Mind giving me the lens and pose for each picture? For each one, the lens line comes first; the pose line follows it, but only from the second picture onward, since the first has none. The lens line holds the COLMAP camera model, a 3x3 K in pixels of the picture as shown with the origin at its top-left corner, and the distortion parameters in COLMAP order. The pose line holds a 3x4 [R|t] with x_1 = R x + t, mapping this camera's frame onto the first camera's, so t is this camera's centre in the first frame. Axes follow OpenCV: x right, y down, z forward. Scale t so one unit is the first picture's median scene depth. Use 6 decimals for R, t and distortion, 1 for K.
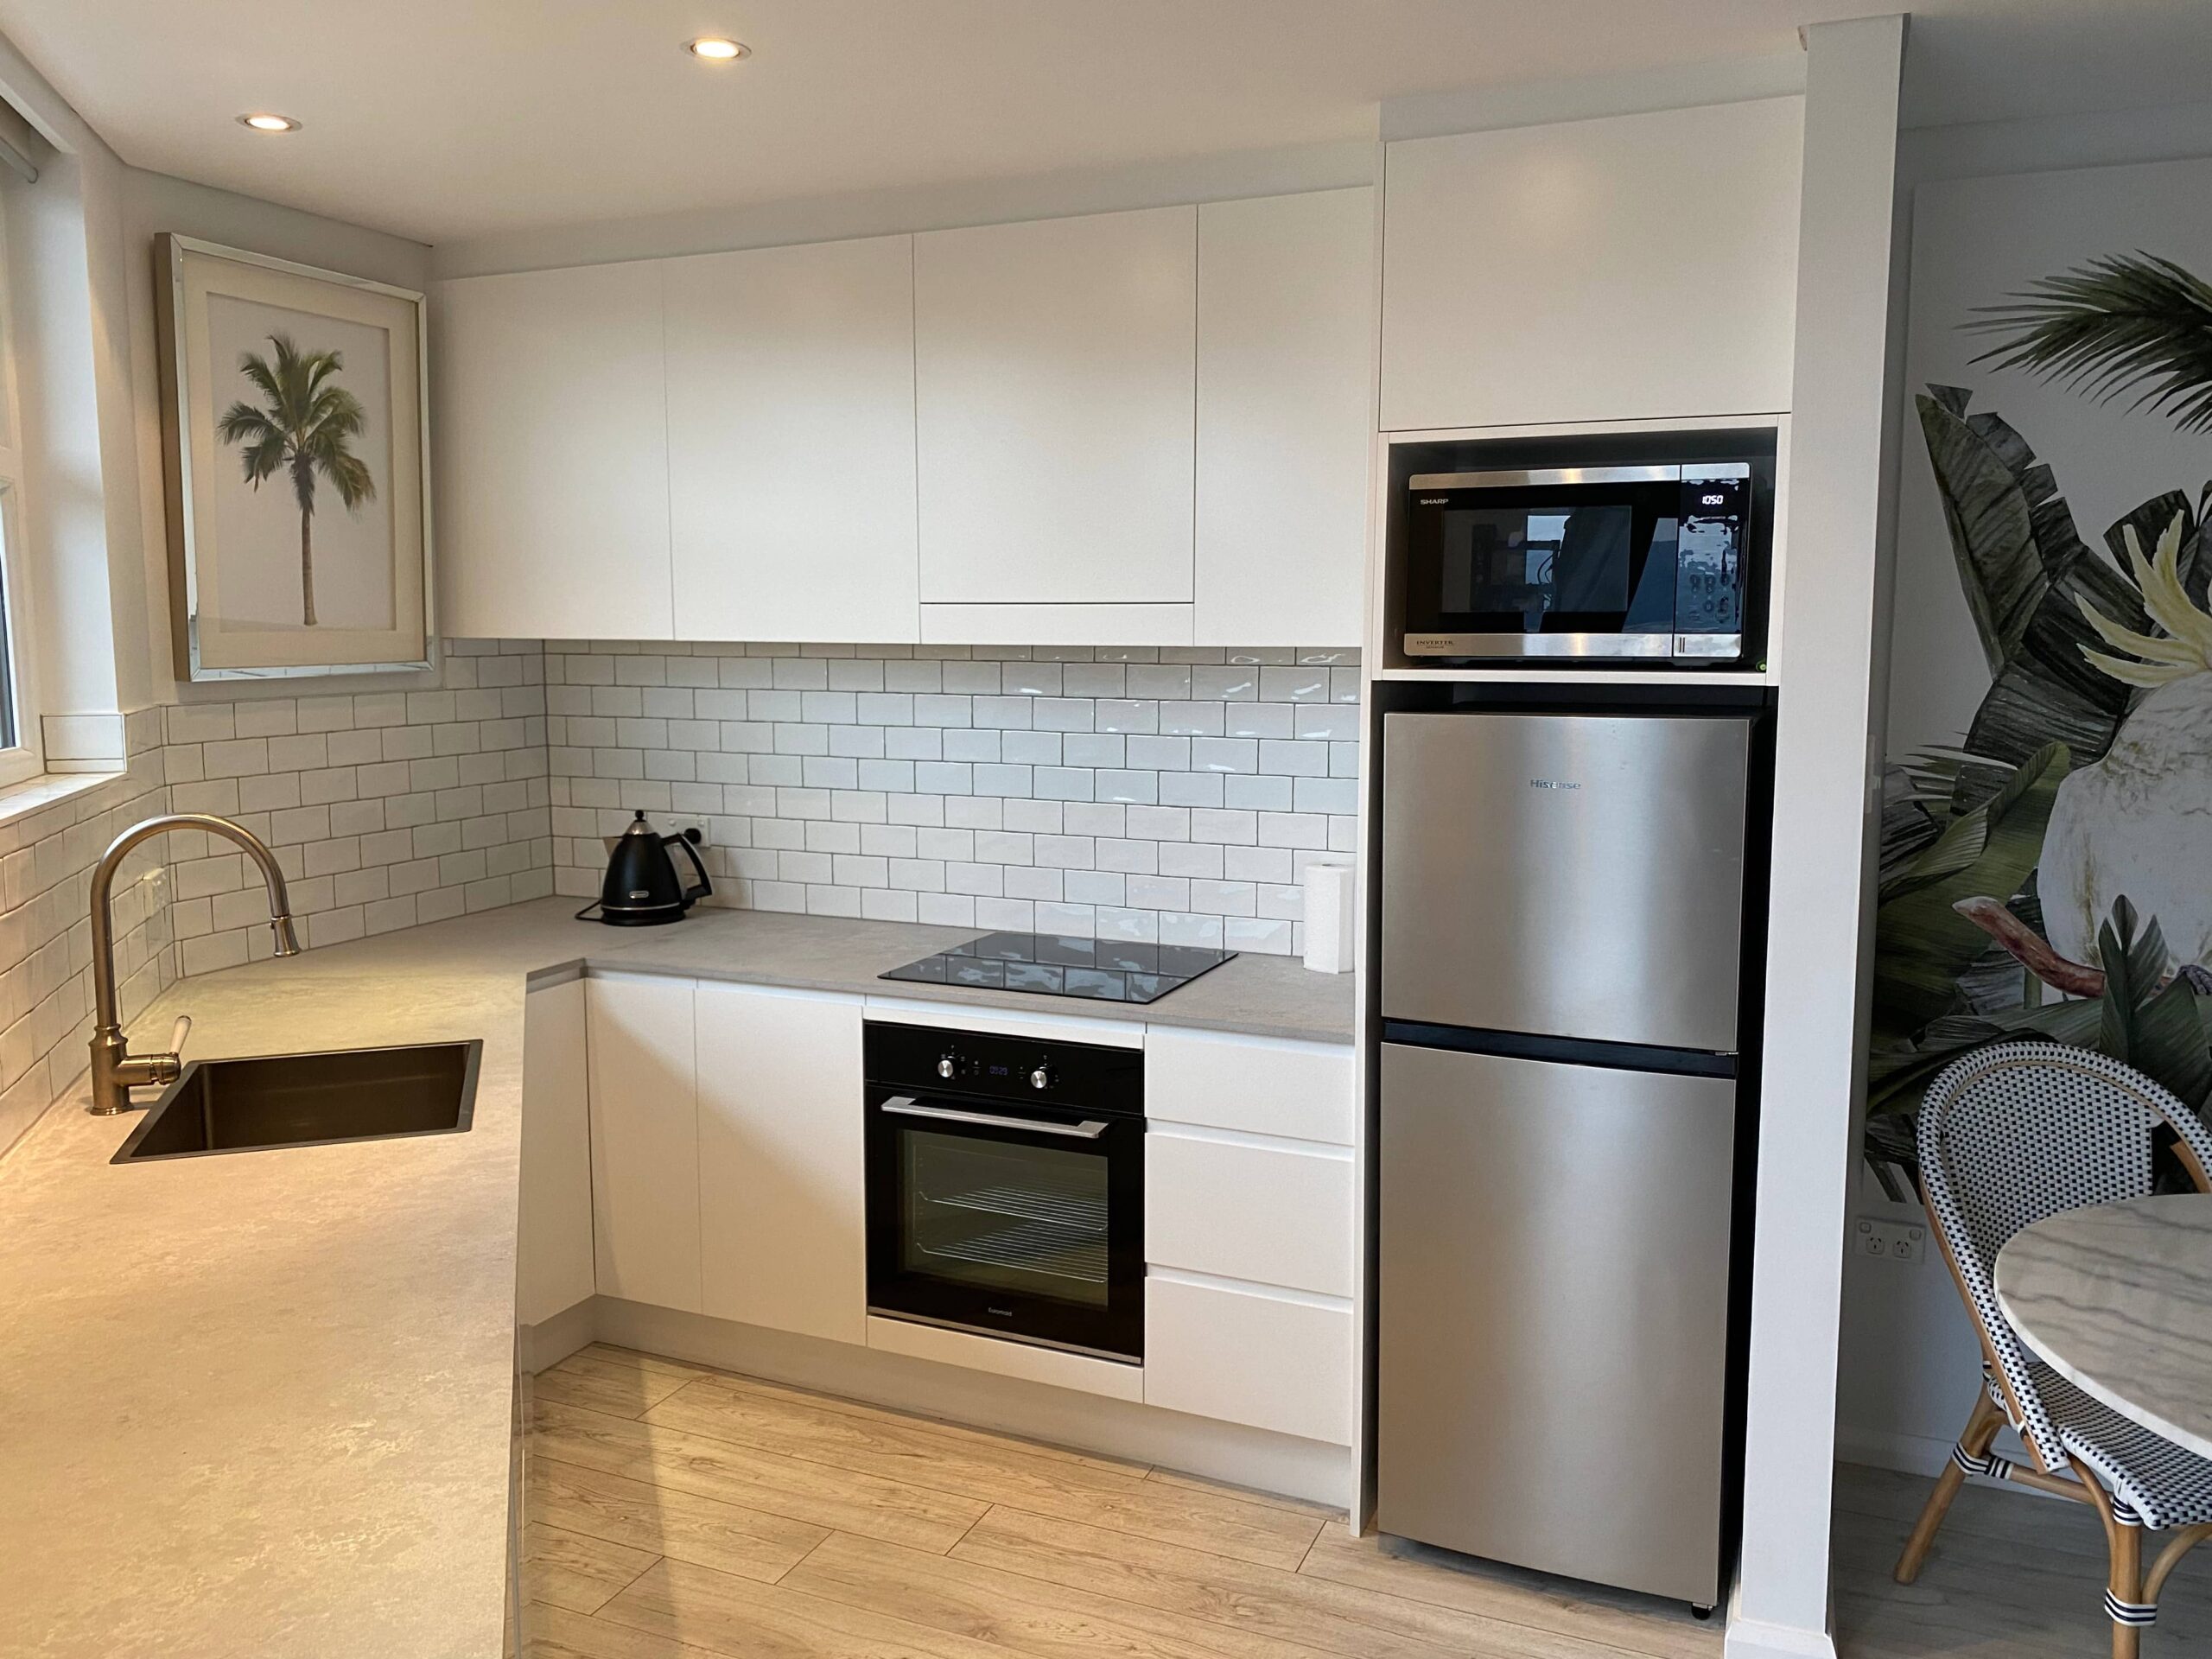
lens RADIAL K [[1681.7, 0, 1105.7], [0, 1681.7, 842.4], [0, 0, 1]] dist [0.025679, -0.004631]
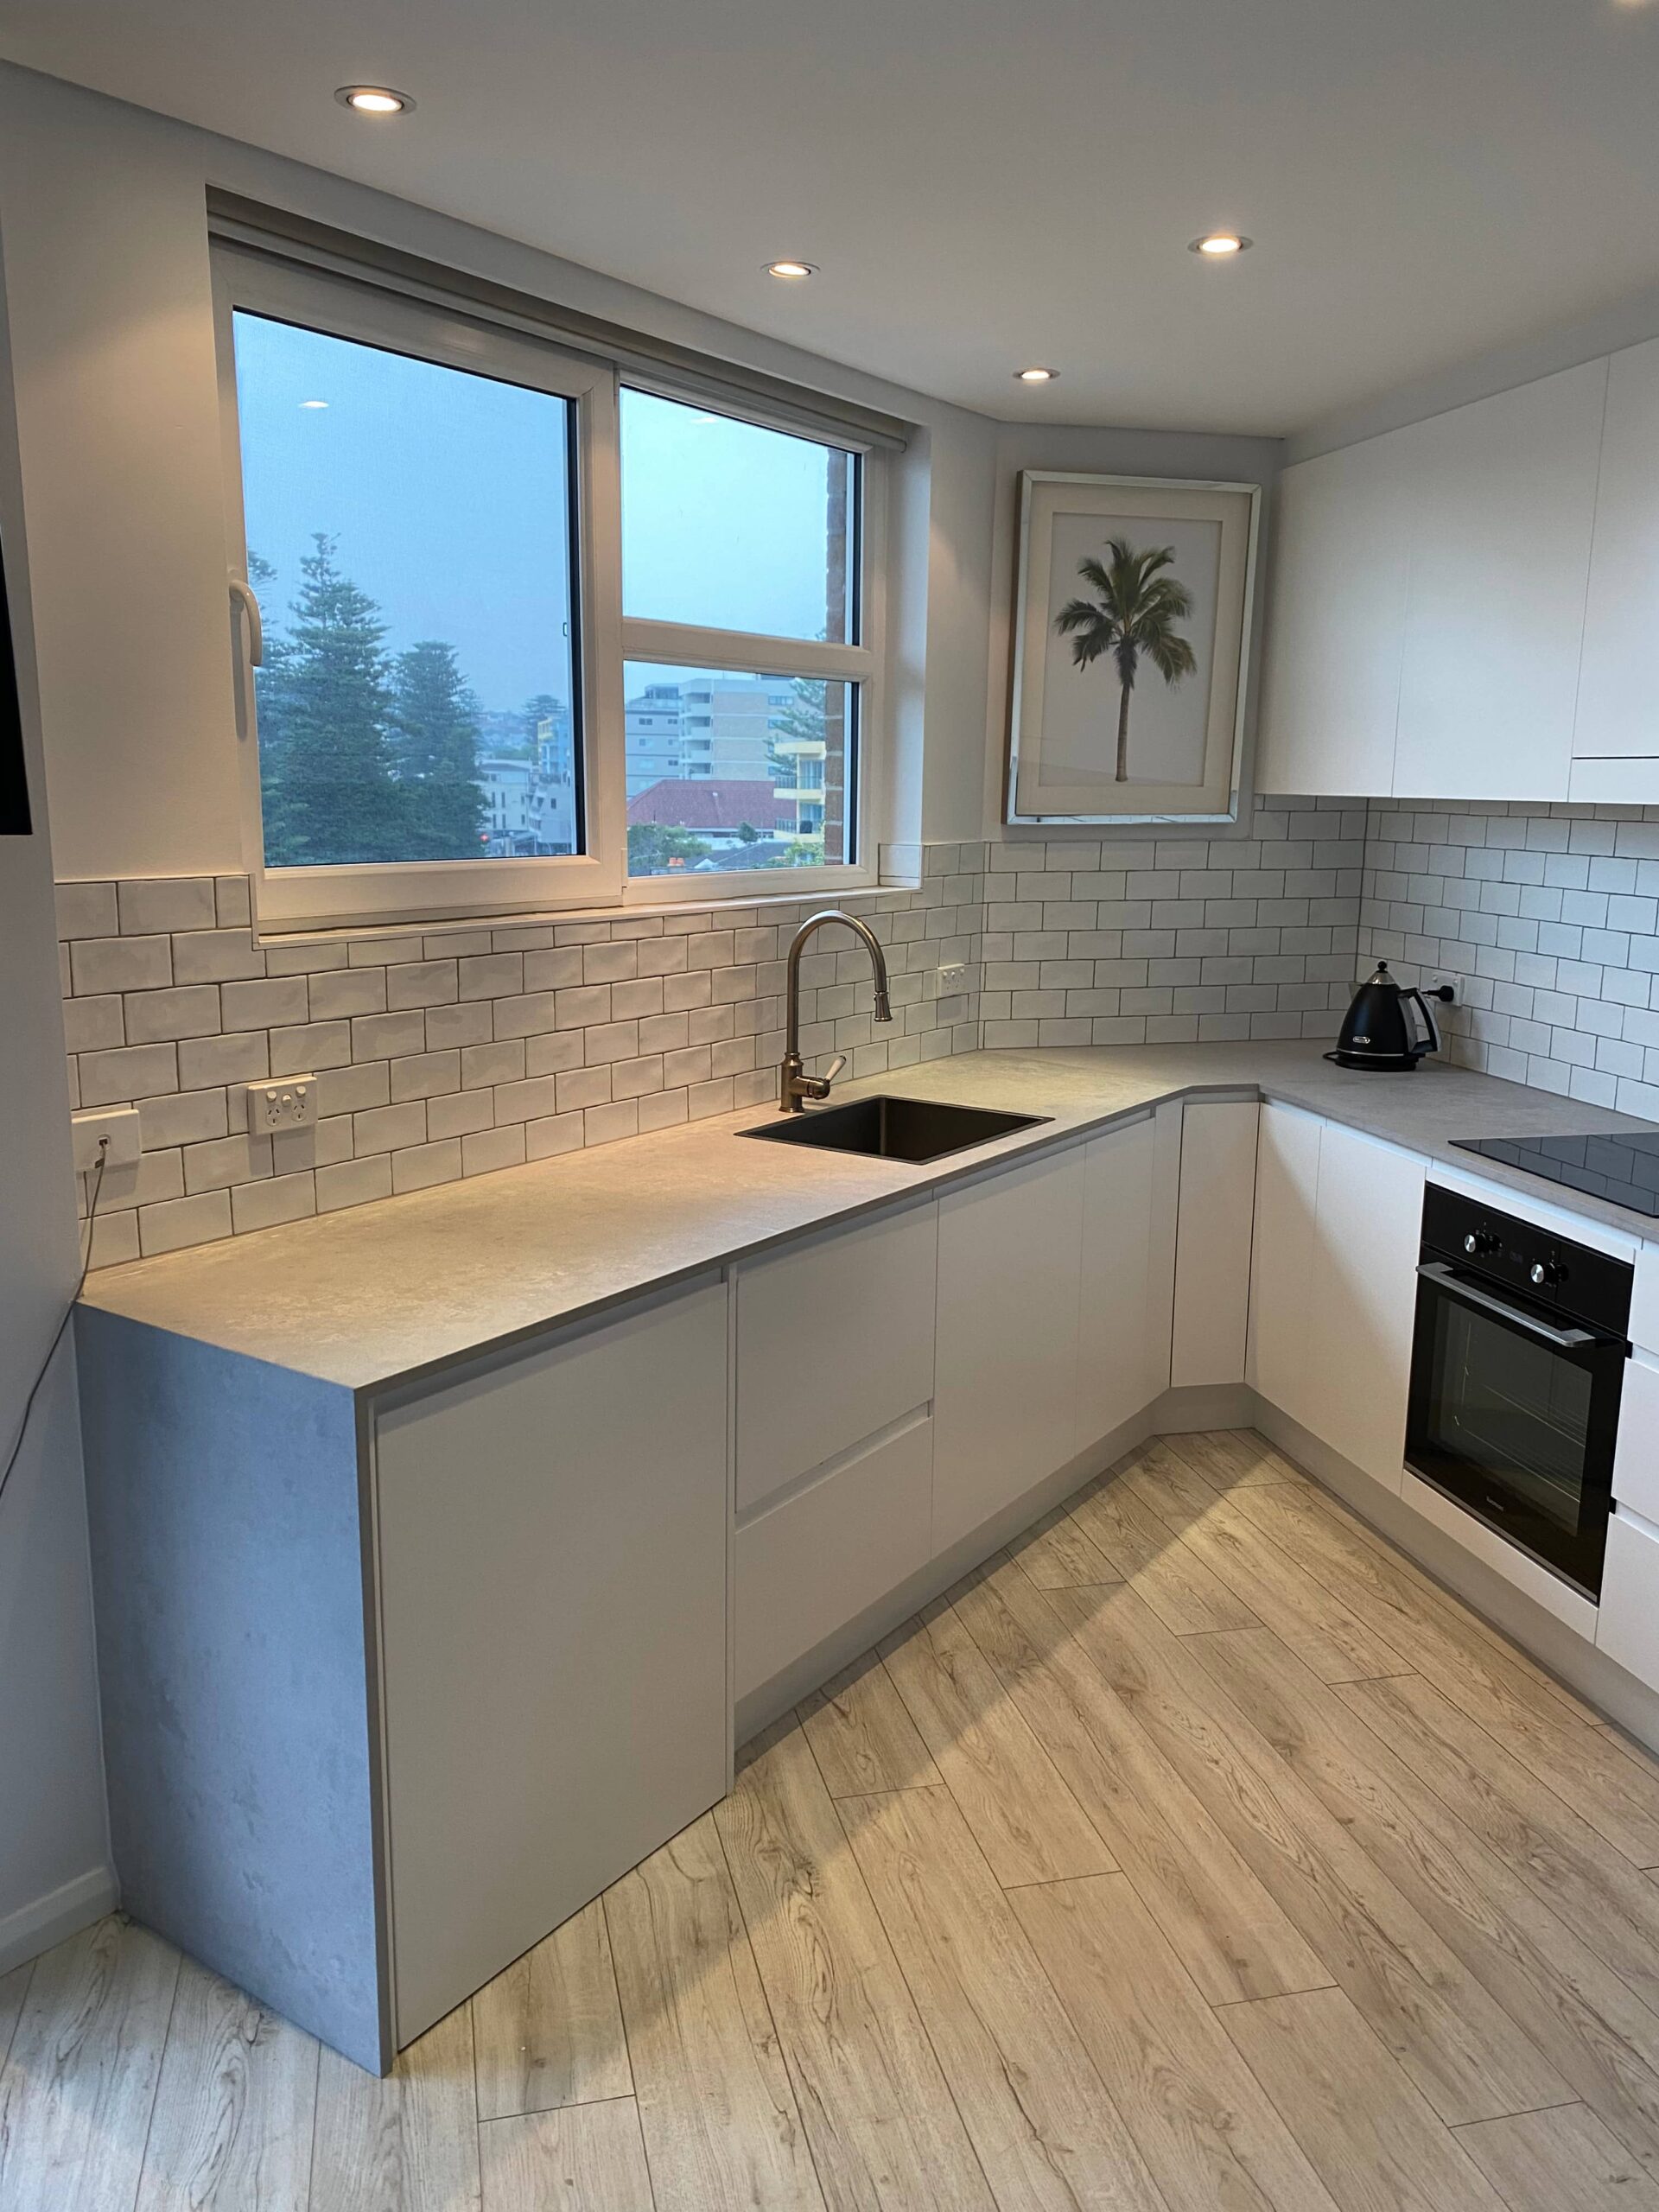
lens RADIAL K [[1662.7, 0, 840.8], [0, 1662.7, 1120.4], [0, 0, 1]] dist [0.074706, -0.094968]
pose [[0.610780, 0.166044, -0.774195, 0.395705], [-0.117512, 0.985946, 0.118751, -0.006802], [0.783032, 0.018447, 0.621708, 0.099688]]
